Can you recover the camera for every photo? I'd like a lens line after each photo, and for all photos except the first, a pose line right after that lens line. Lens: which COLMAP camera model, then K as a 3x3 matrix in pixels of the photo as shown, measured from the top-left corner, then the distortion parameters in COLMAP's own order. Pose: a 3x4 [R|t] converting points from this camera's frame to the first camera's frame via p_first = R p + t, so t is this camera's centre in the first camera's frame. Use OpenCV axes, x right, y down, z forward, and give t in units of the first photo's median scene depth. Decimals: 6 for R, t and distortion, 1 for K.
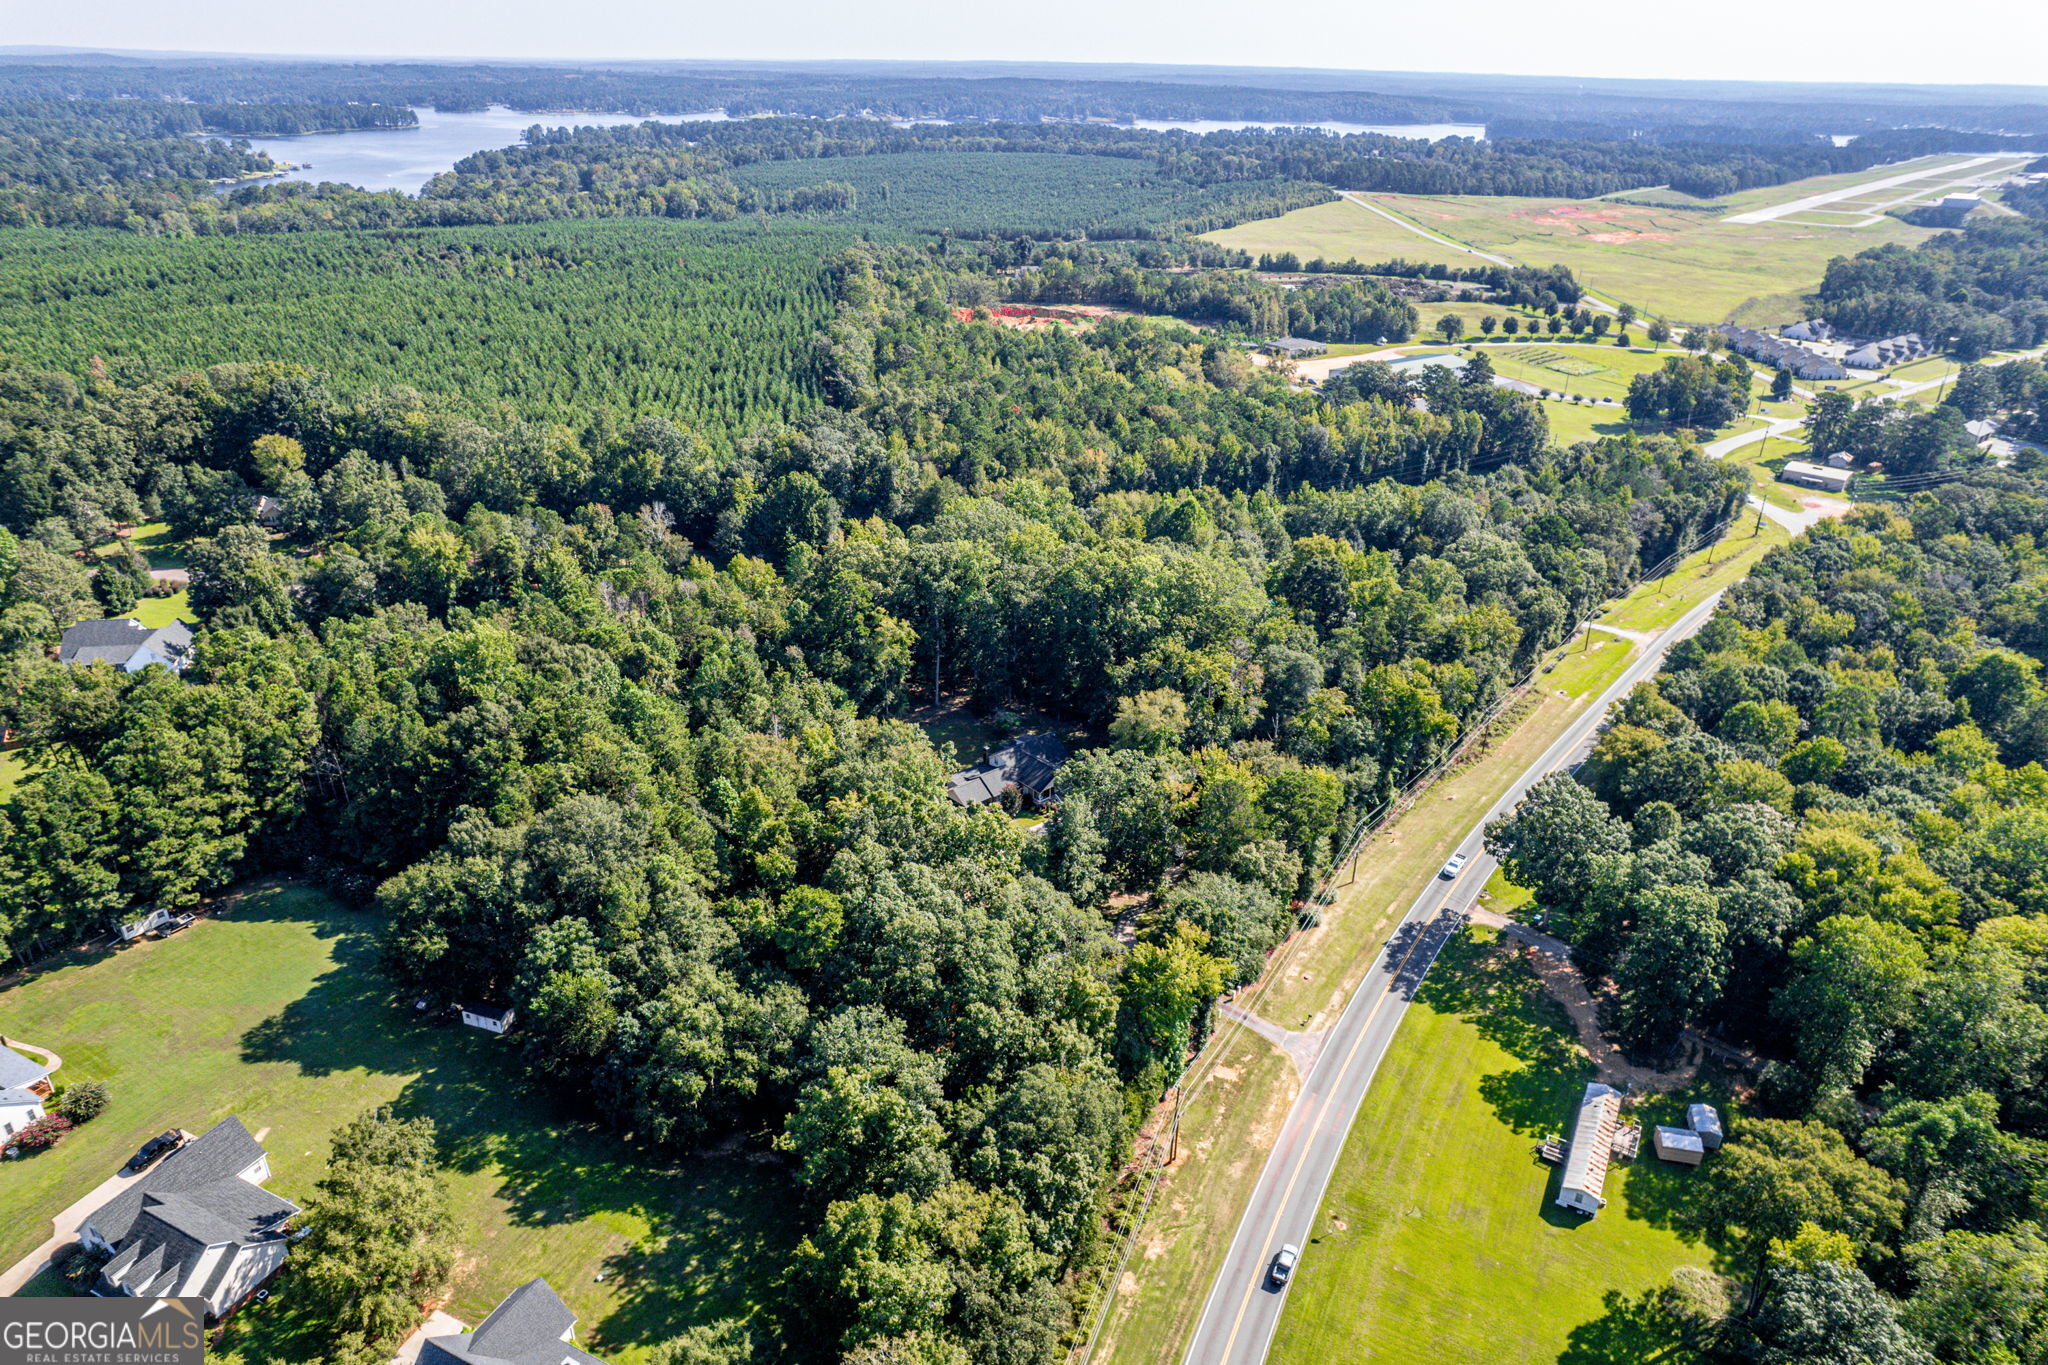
lens RADIAL K [[1320.3, 0, 1030.2], [0, 1320.3, 673.3], [0, 0, 1]] dist [-0.089228, 0.081538]
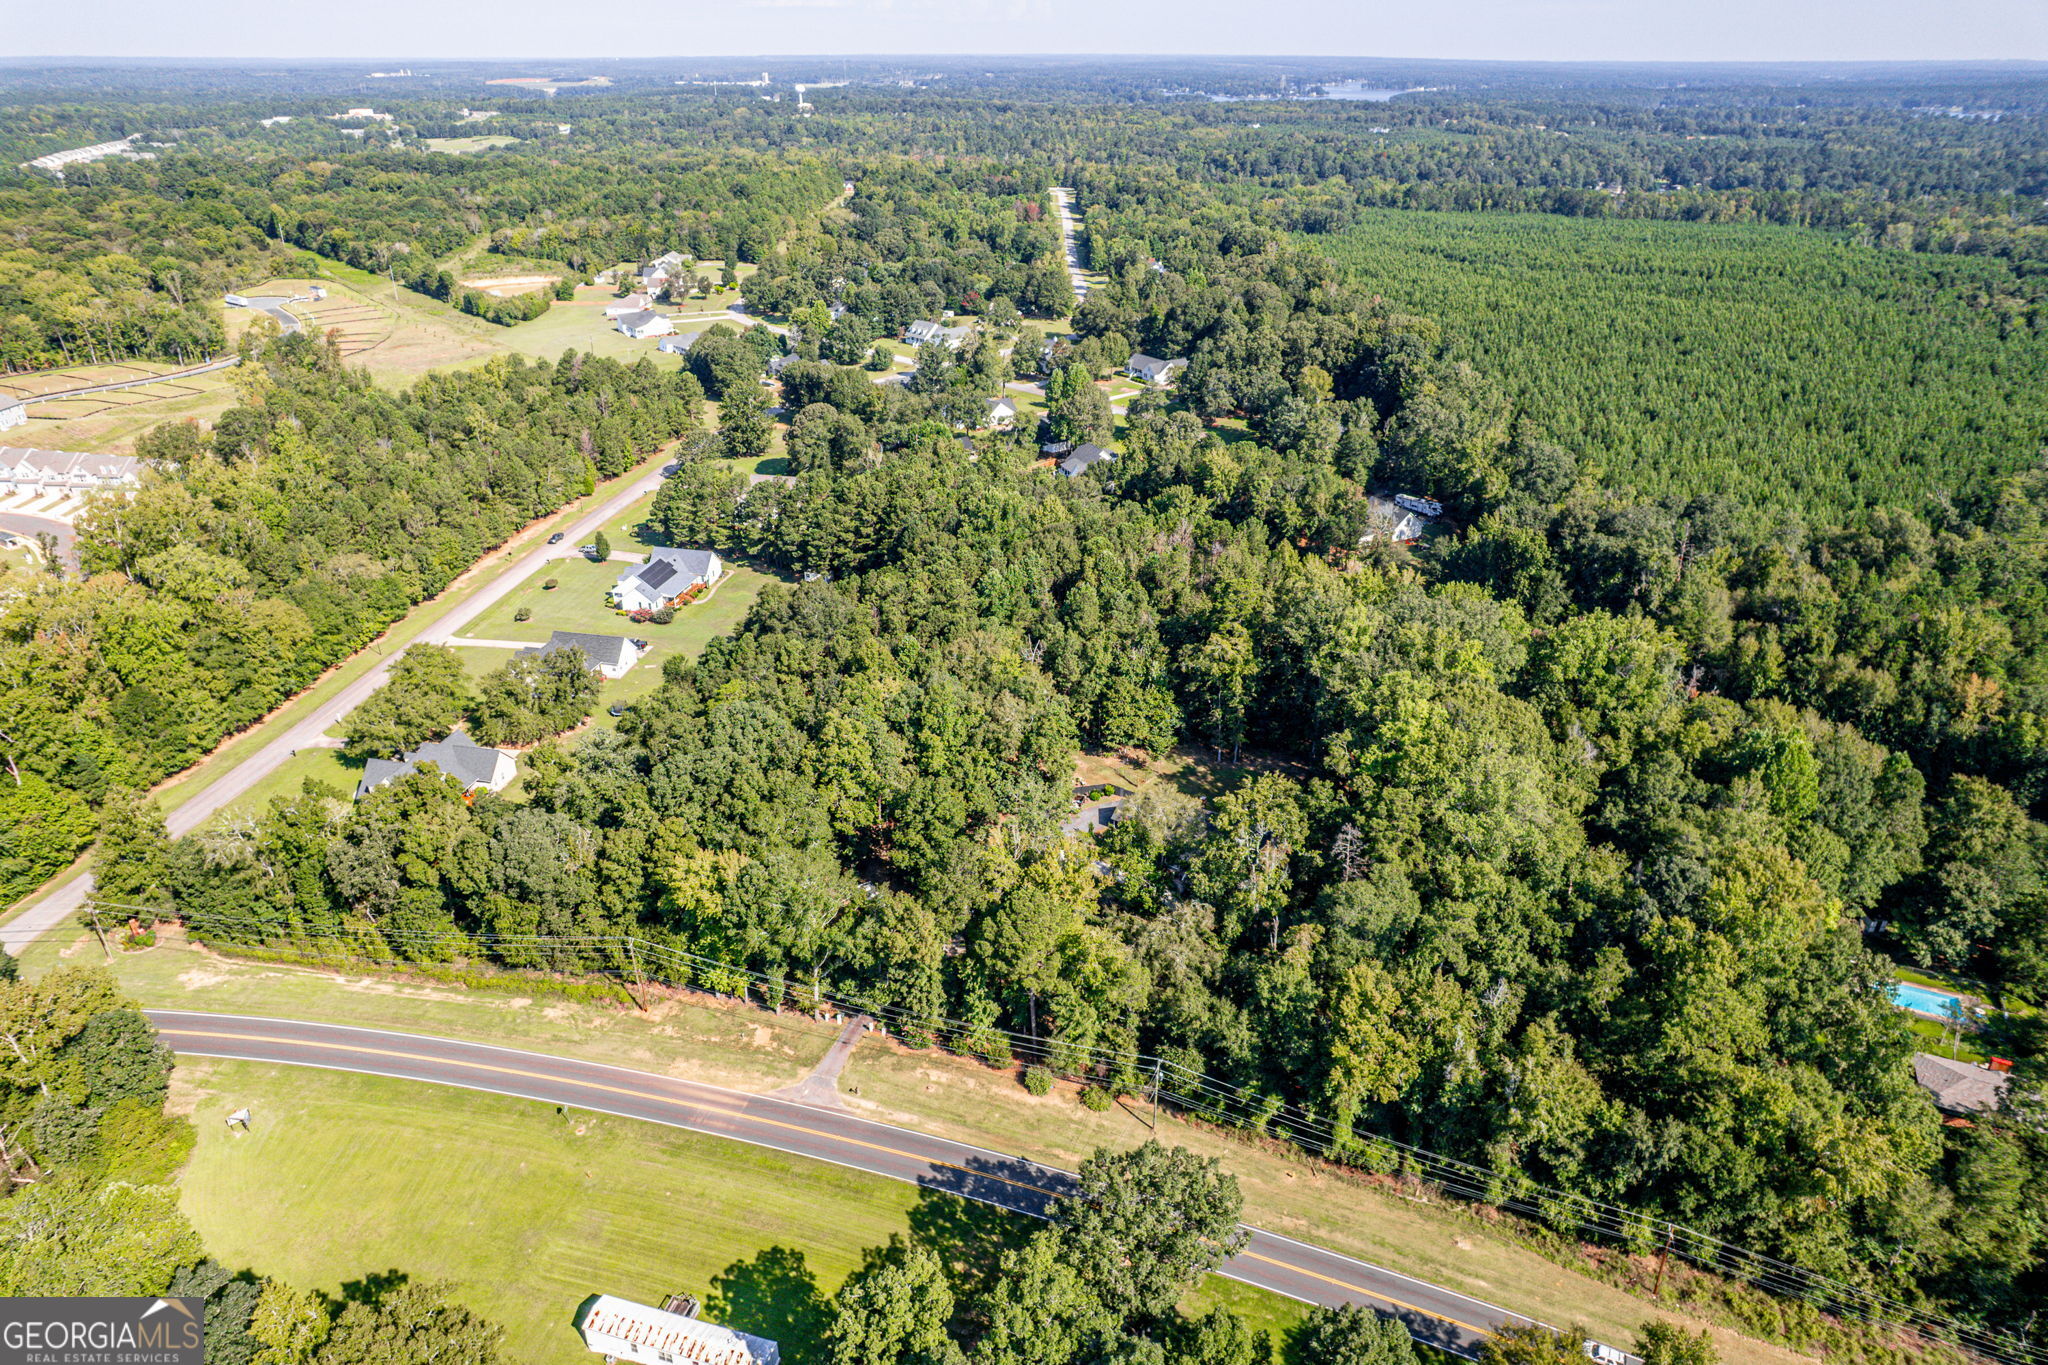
lens RADIAL K [[1320.3, 0, 1030.2], [0, 1320.3, 673.3], [0, 0, 1]] dist [-0.089228, 0.081538]
pose [[0.236762, 0.406877, -0.882267, 0.665565], [-0.415620, 0.863218, 0.286558, -0.217164], [0.878182, 0.298841, 0.373484, 0.480621]]
